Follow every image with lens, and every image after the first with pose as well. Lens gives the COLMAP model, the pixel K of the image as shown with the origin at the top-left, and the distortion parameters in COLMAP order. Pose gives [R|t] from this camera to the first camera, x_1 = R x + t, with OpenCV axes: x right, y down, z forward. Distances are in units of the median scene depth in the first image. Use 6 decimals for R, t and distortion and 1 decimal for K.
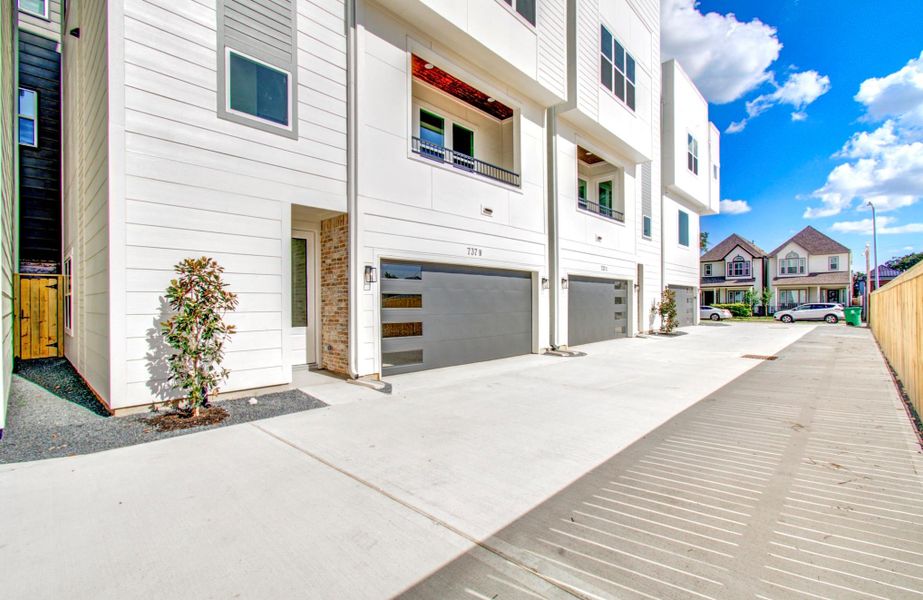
lens RADIAL K [[405.5, 0, 468.3], [0, 405.5, 303.1], [0, 0, 1]] dist [0.002655, 0.000472]
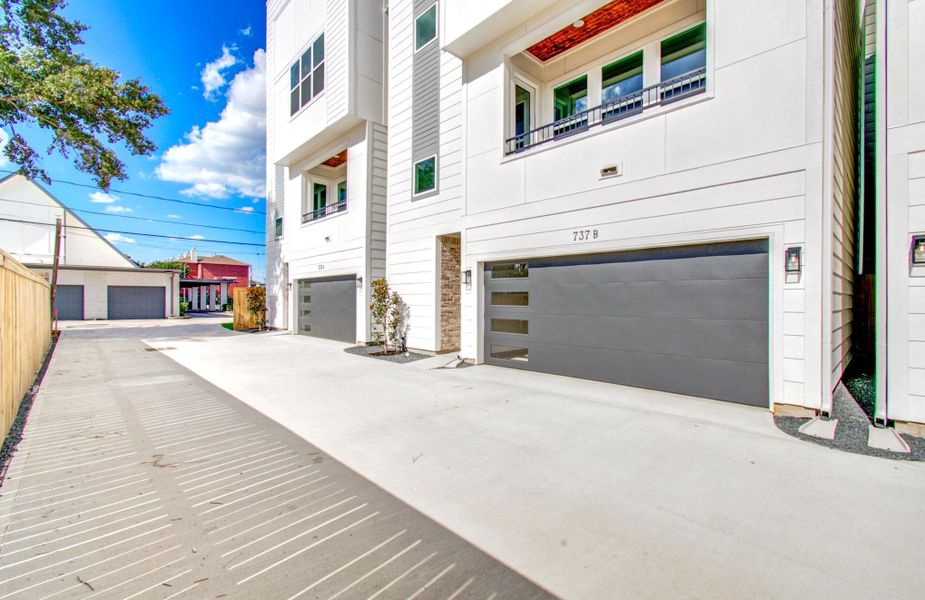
lens RADIAL K [[406.4, 0, 469.3], [0, 406.4, 303.1], [0, 0, 1]] dist [0.002655, 0.000472]
pose [[-0.041192, 0.018128, -0.998987, 1.086997], [-0.010017, 0.999778, 0.018556, -0.014460], [0.999101, 0.010771, -0.041002, 1.131603]]
